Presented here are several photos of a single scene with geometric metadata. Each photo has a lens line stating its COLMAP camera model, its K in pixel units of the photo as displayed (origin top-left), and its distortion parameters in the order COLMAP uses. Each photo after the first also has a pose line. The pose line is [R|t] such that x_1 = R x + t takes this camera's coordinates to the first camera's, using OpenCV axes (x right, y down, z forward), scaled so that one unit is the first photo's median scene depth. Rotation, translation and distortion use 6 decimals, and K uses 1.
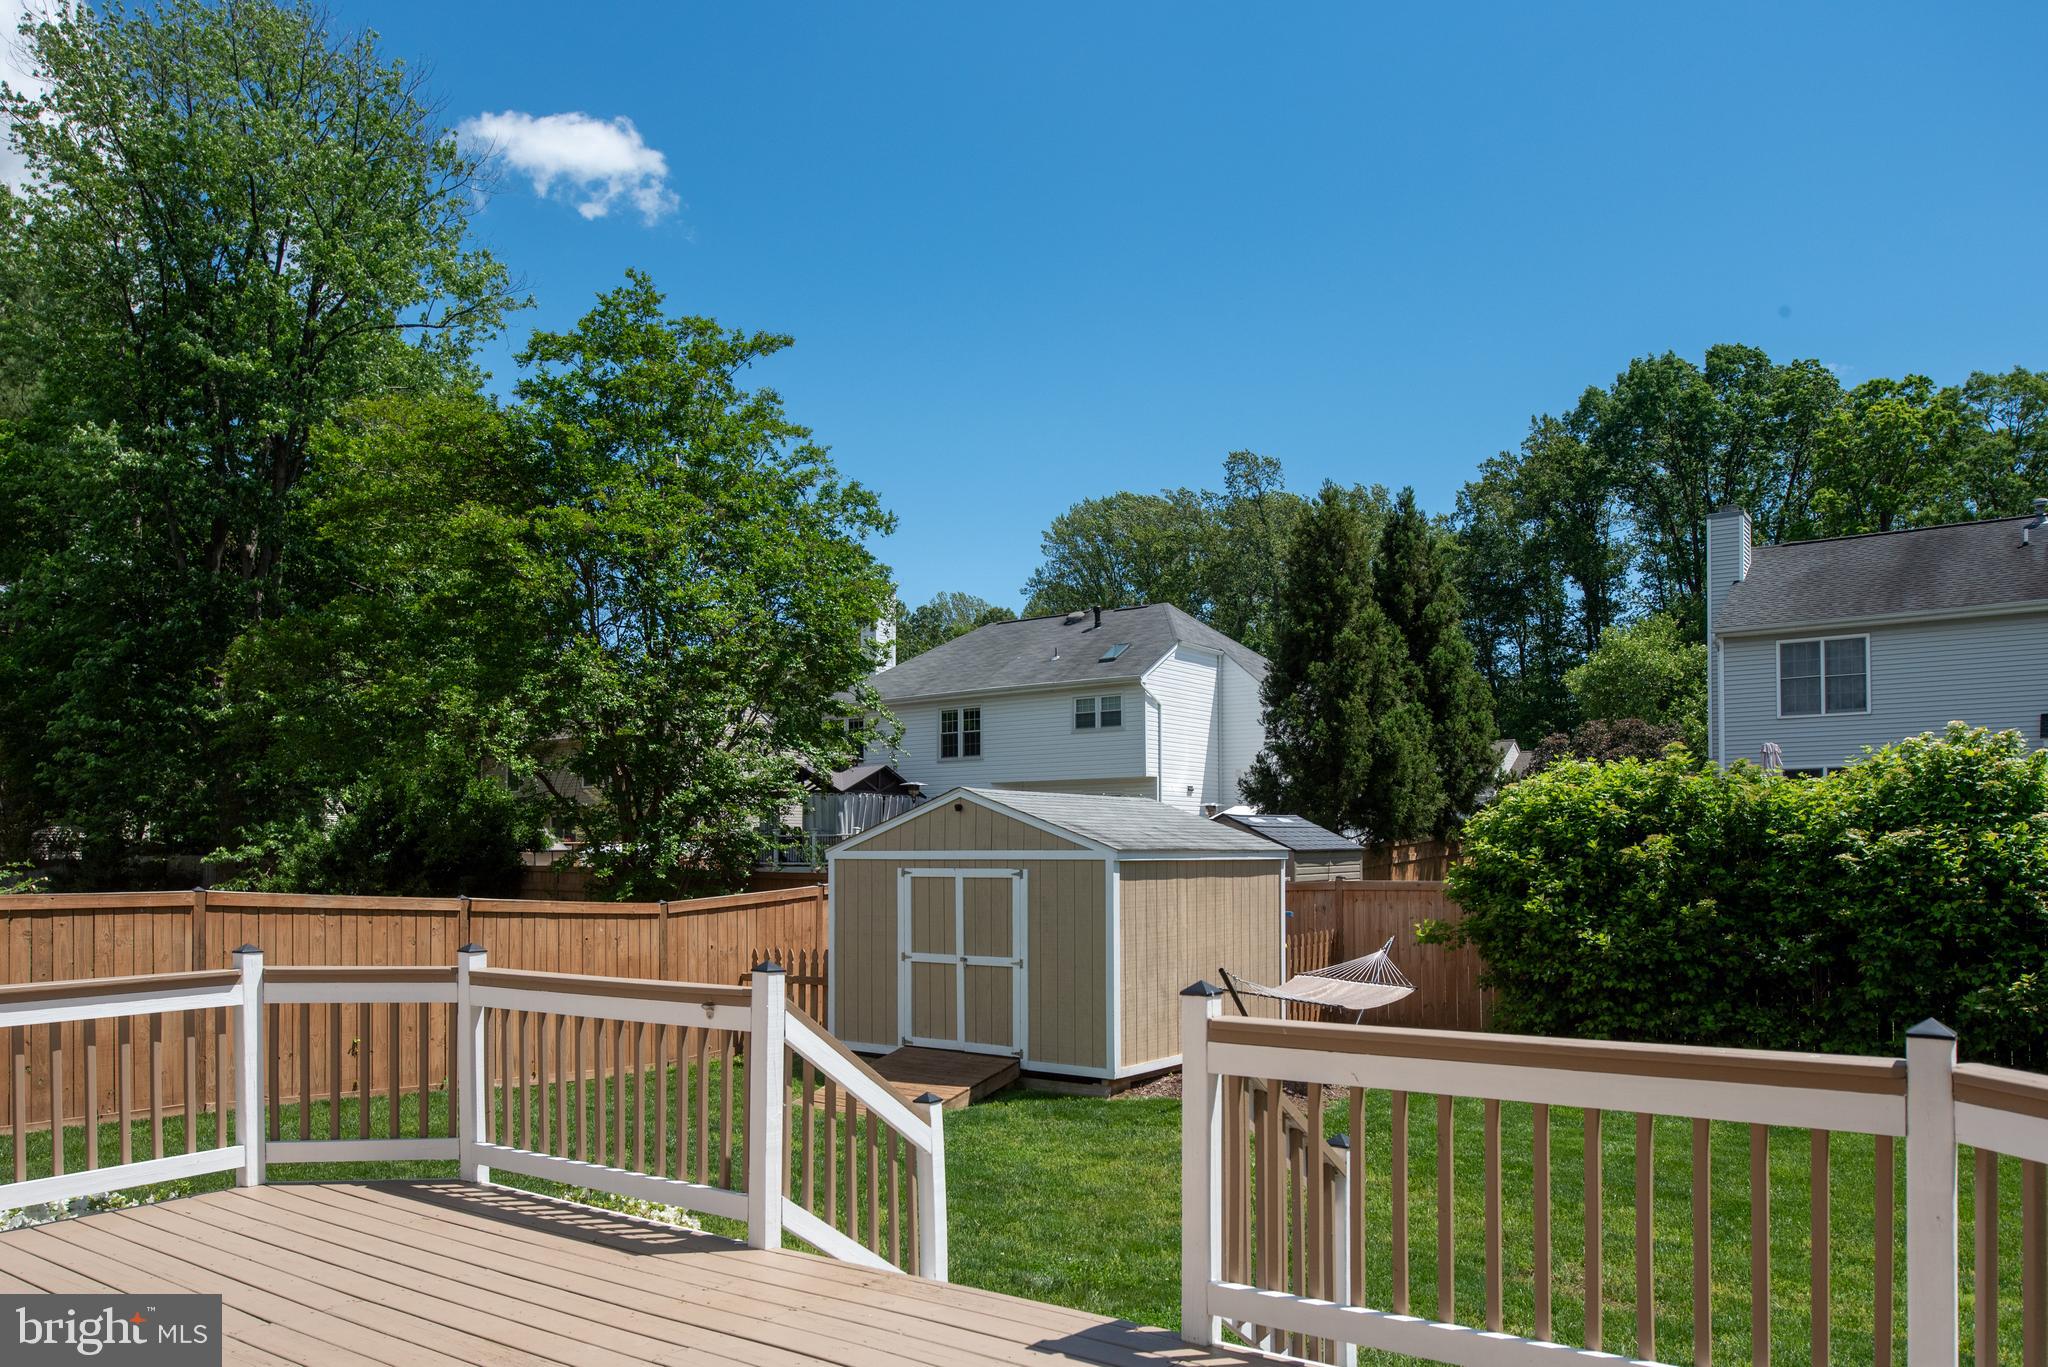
lens RADIAL K [[1455.3, 0, 1014.8], [0, 1455.3, 823.8], [0, 0, 1]] dist [-0.006323, -0.003173]
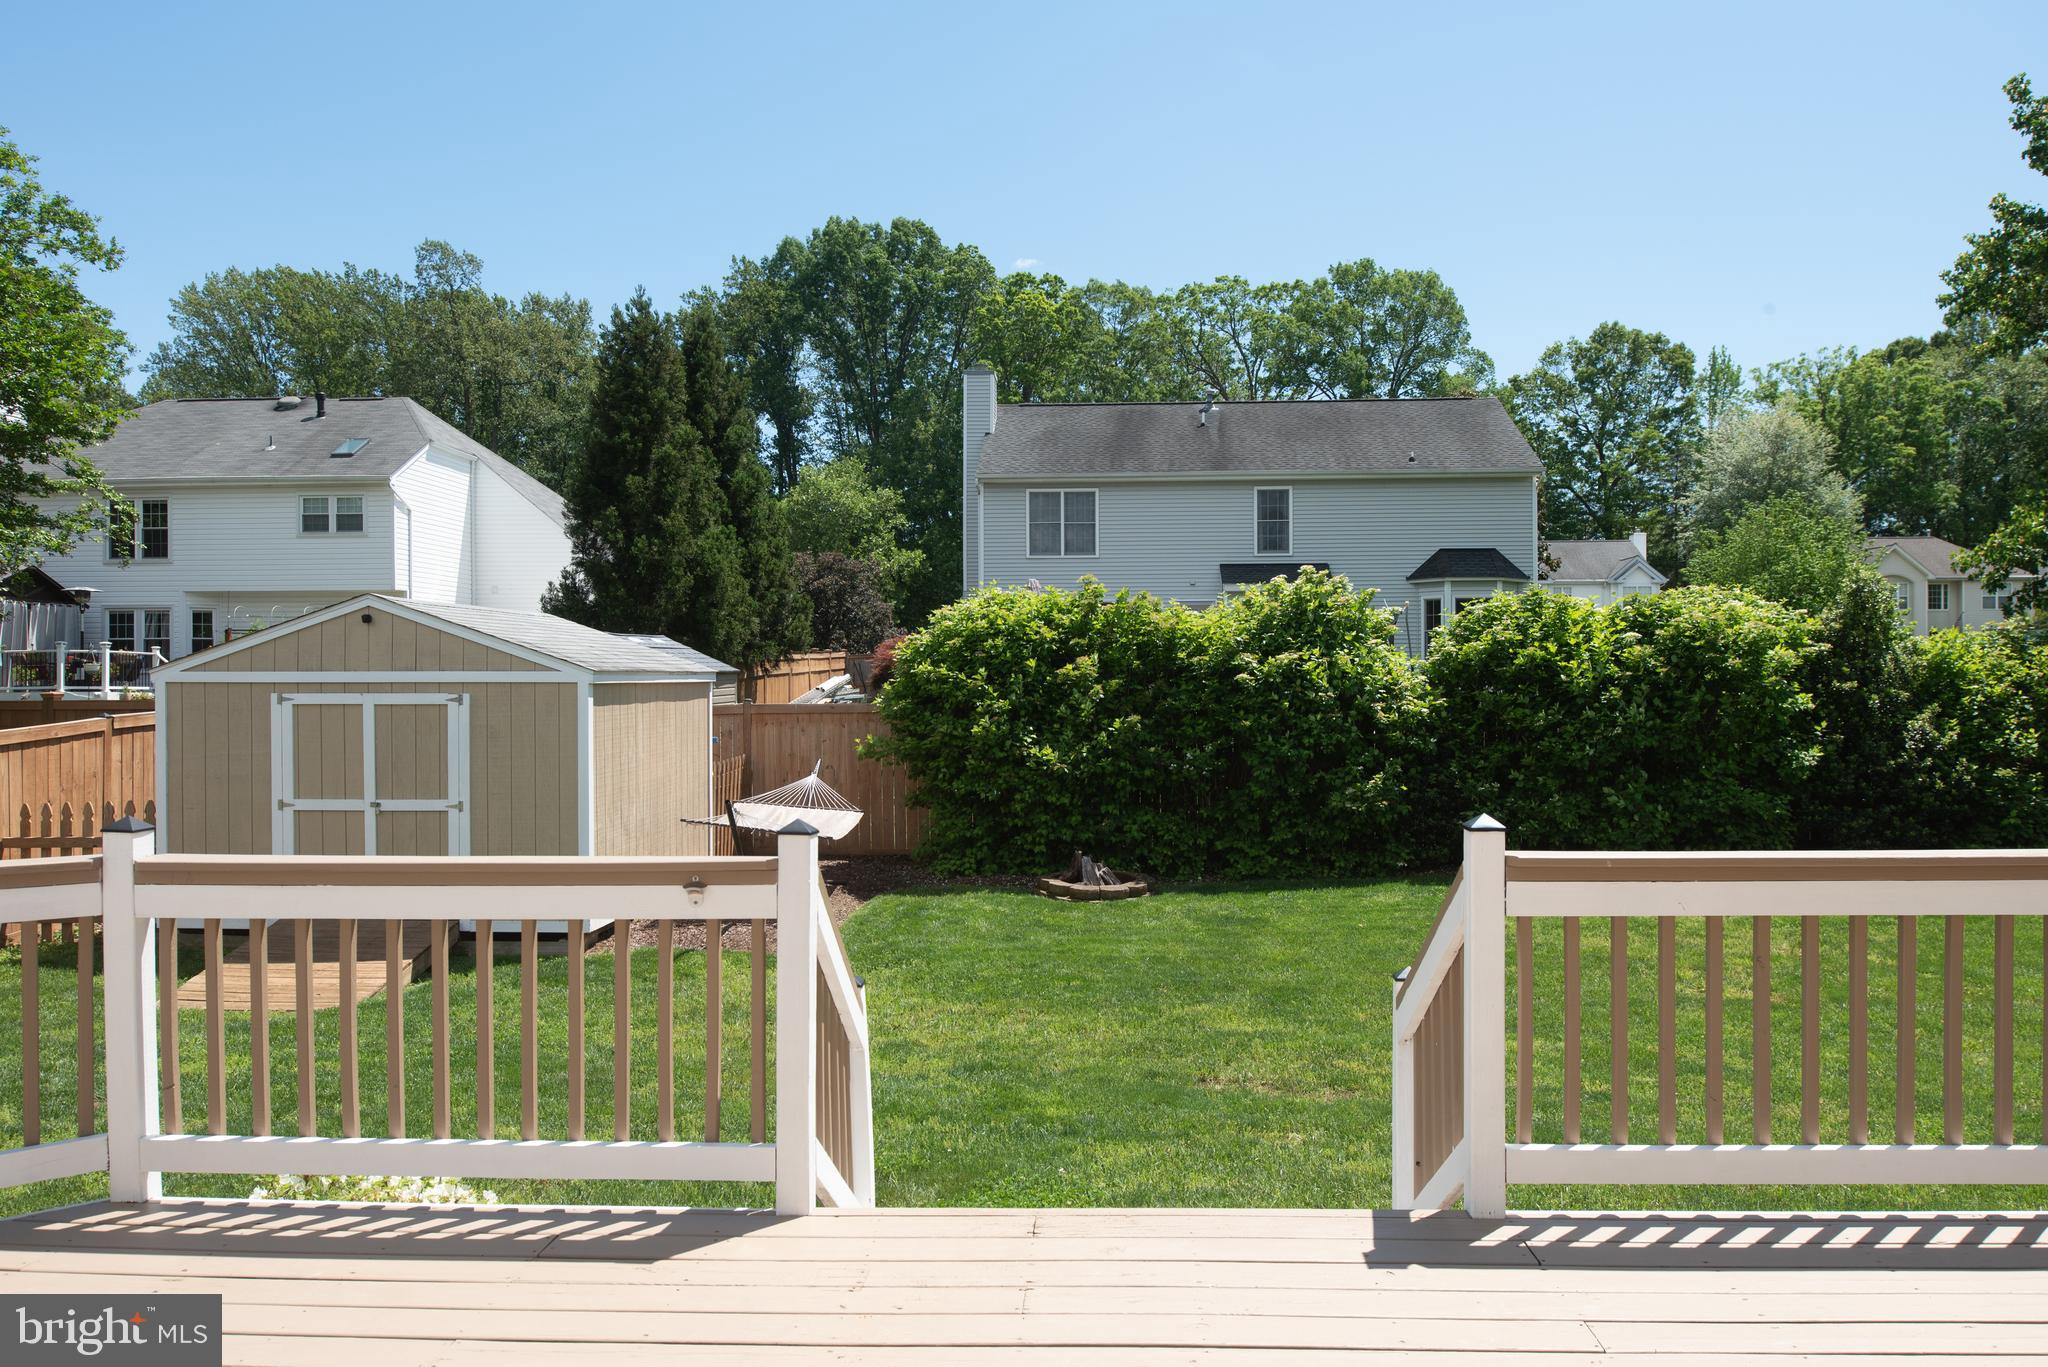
lens RADIAL K [[1429.8, 0, 1064.9], [0, 1429.8, 682.8], [0, 0, 1]] dist [-0.009230, -0.006154]
pose [[0.826458, -0.001943, 0.562995, -0.085377], [-0.011806, 0.999714, 0.020782, 0.001883], [-0.562875, -0.023822, 0.826199, 0.062724]]
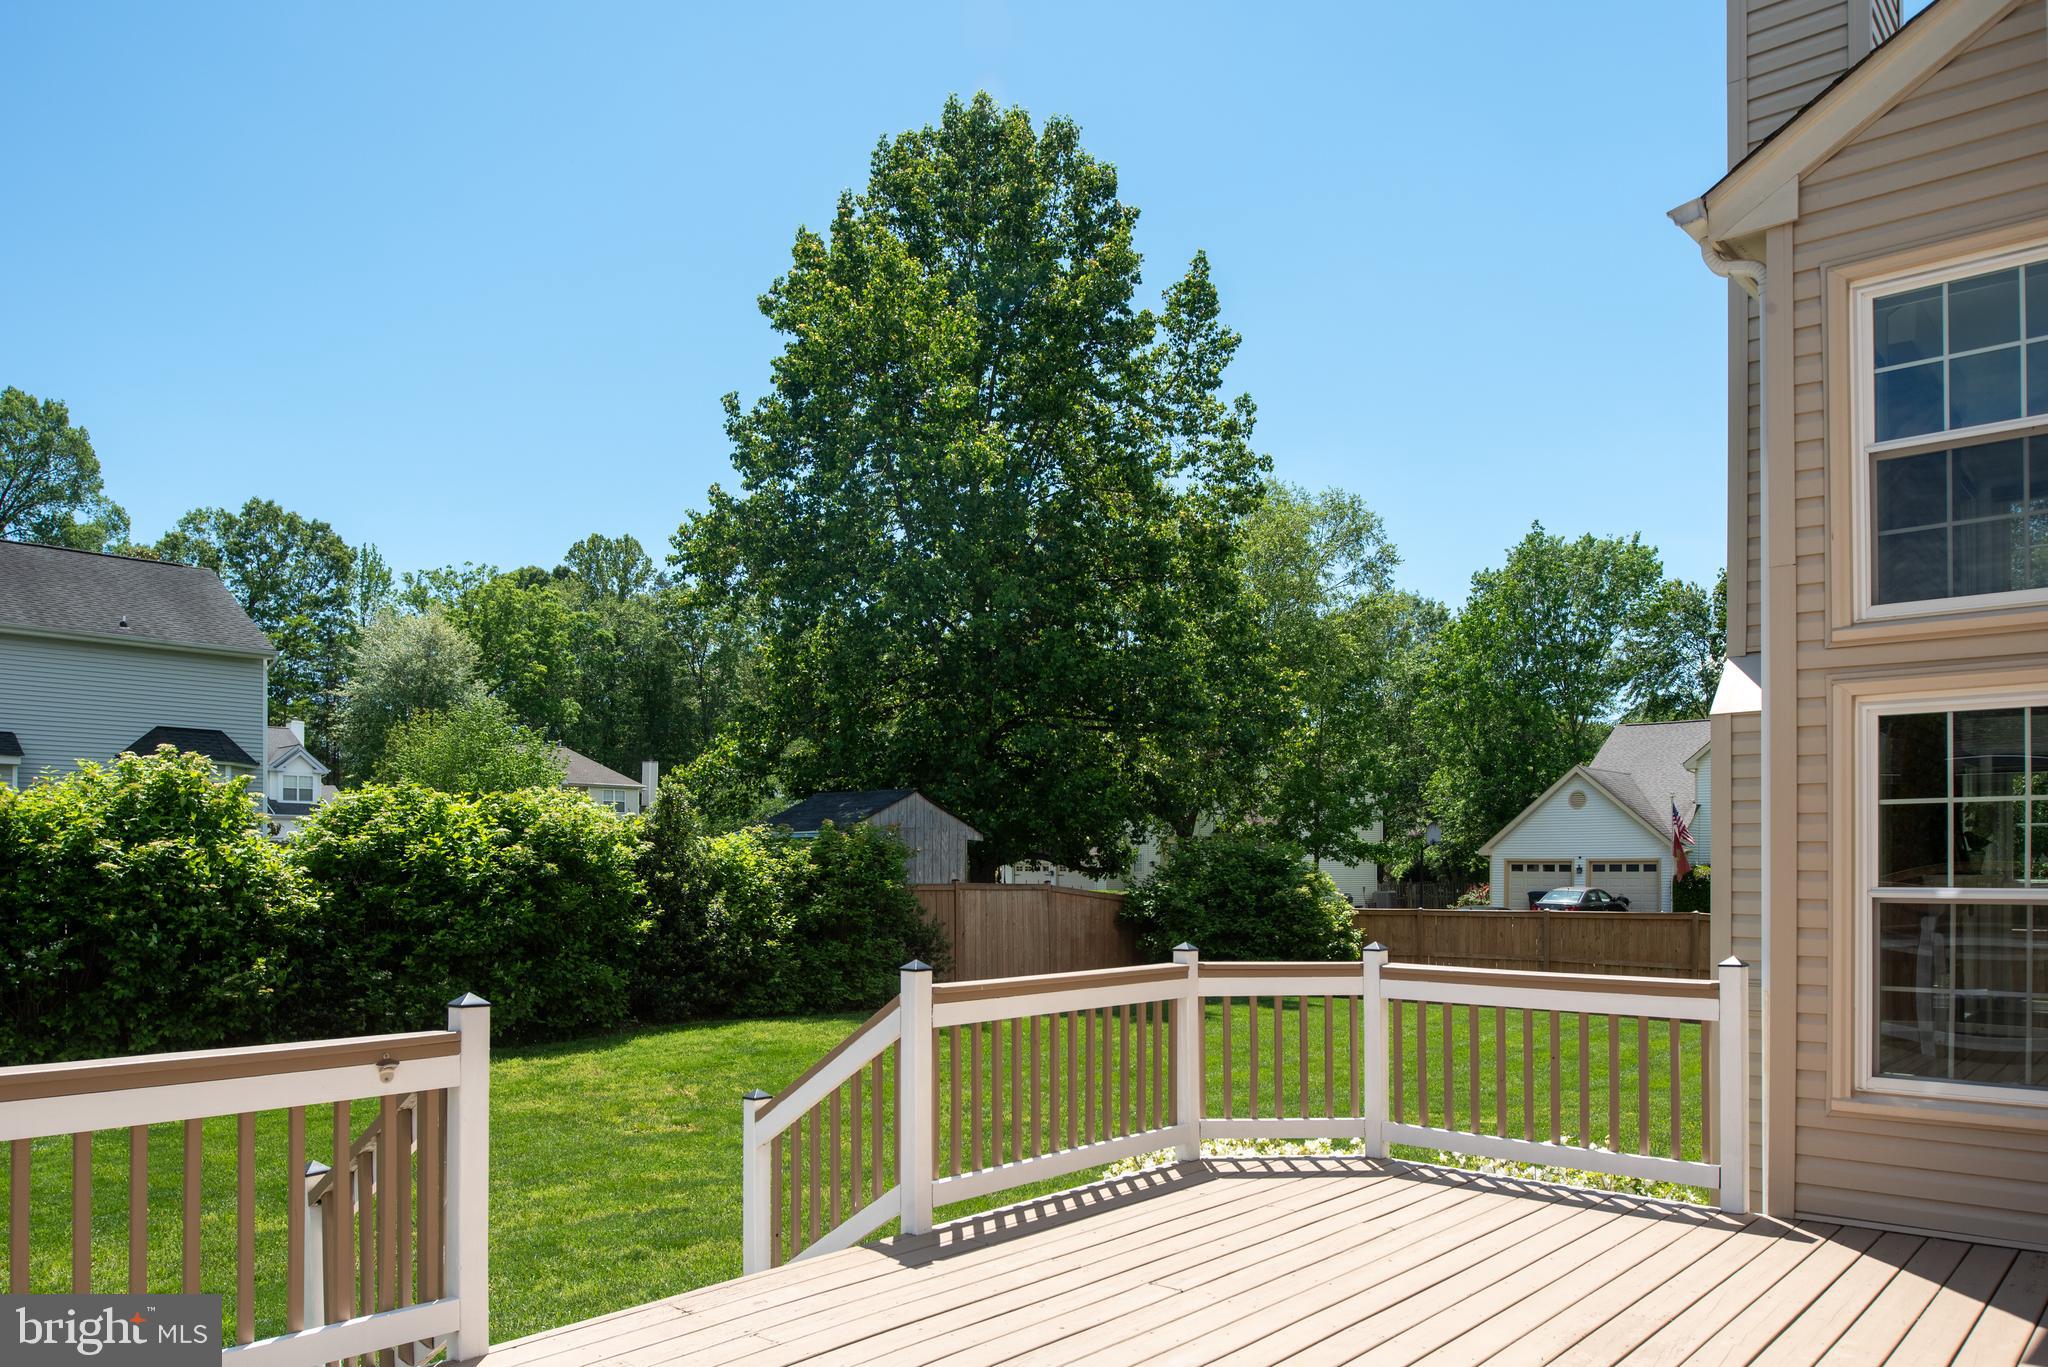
lens RADIAL K [[1420.2, 0, 1023.3], [0, 1420.2, 842.1], [0, 0, 1]] dist [-0.007047, -0.003630]
pose [[0.087282, 0.022582, 0.995928, -0.168900], [-0.026395, 0.999444, -0.020348, 0.003808], [-0.995834, -0.024512, 0.087830, 0.117456]]
